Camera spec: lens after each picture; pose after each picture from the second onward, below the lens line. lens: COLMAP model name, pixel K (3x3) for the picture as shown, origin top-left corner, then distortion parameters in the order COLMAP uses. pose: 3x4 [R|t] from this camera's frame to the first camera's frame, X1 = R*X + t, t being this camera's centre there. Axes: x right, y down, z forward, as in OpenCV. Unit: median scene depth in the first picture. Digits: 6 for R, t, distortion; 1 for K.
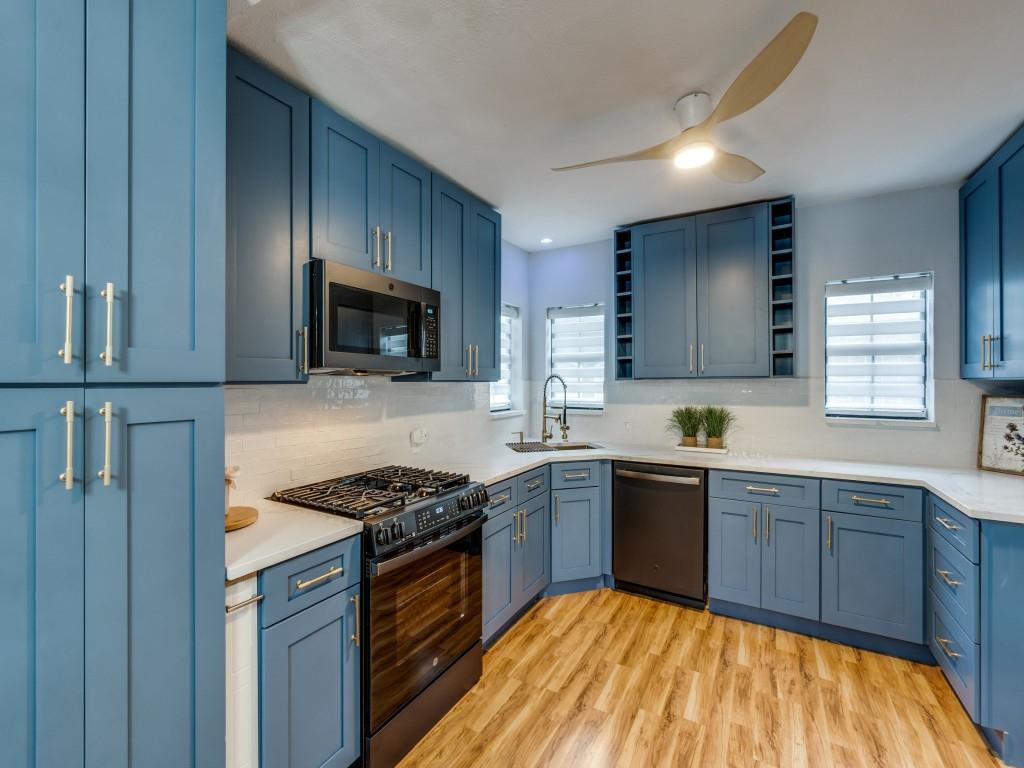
lens RADIAL K [[445.6, 0, 507.7], [0, 445.6, 380.7], [0, 0, 1]] dist [-0.001898, 0.000456]
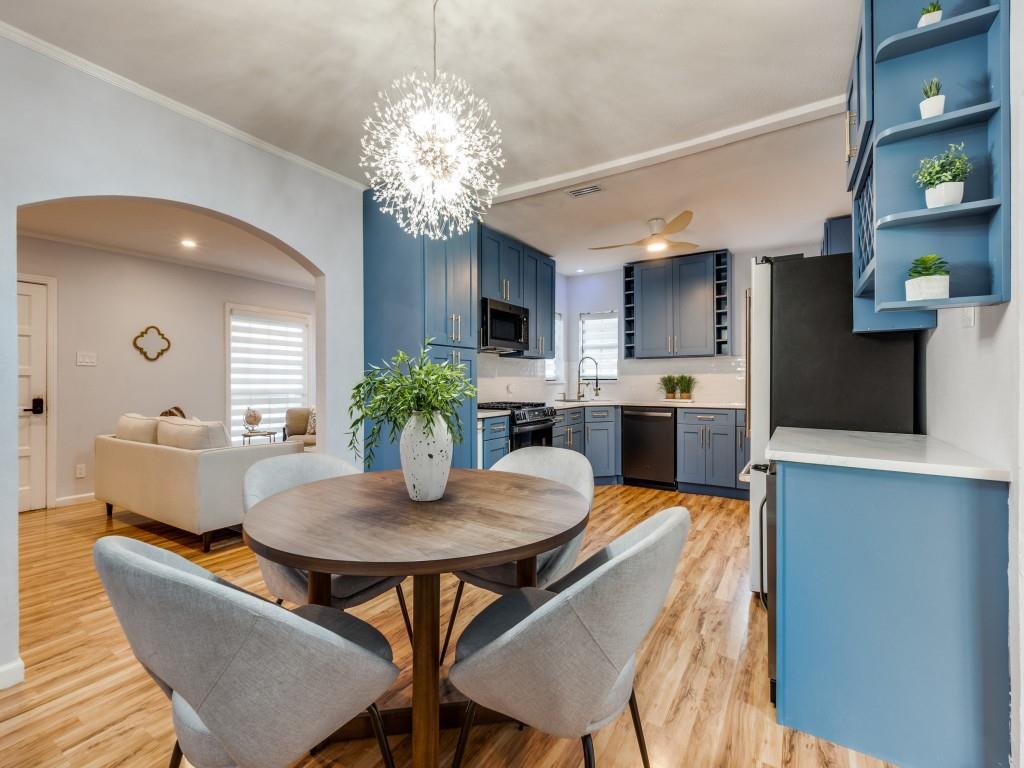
lens RADIAL K [[466.7, 0, 505.9], [0, 466.7, 378.0], [0, 0, 1]] dist [0.019964, 0.000341]
pose [[0.999216, -0.000907, -0.039590, -0.137475], [0.000752, 0.999992, -0.003932, 0.084682], [0.039593, 0.003900, 0.999208, -0.815869]]
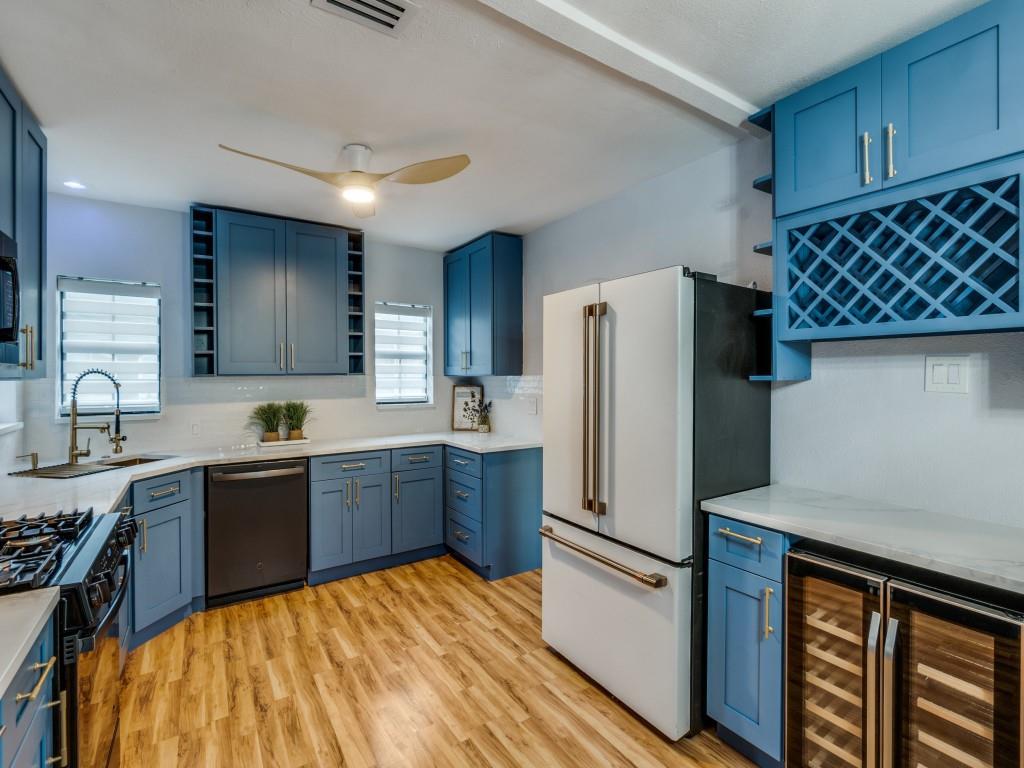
lens RADIAL K [[473.5, 0, 510.0], [0, 473.5, 378.8], [0, 0, 1]] dist [-0.004688, -0.000694]
pose [[0.437826, -0.005944, 0.899040, -0.370632], [0.002359, 0.999982, 0.005462, -0.001680], [-0.899057, -0.000270, 0.437832, 0.034863]]
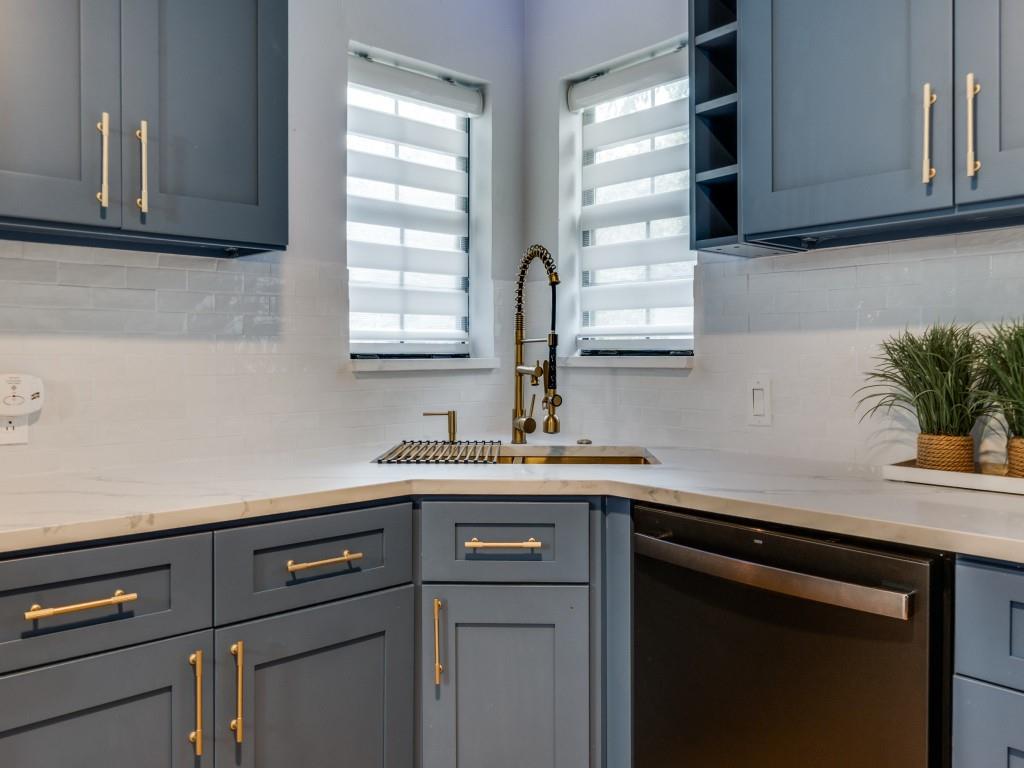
lens RADIAL K [[805.9, 0, 511.0], [0, 805.9, 351.5], [0, 0, 1]] dist [0.003811, 0.004436]
pose [[0.951721, -0.000256, -0.306964, 0.341649], [0.000207, 1.000000, -0.000193, 0.082682], [0.306964, 0.000120, 0.951721, 0.489524]]
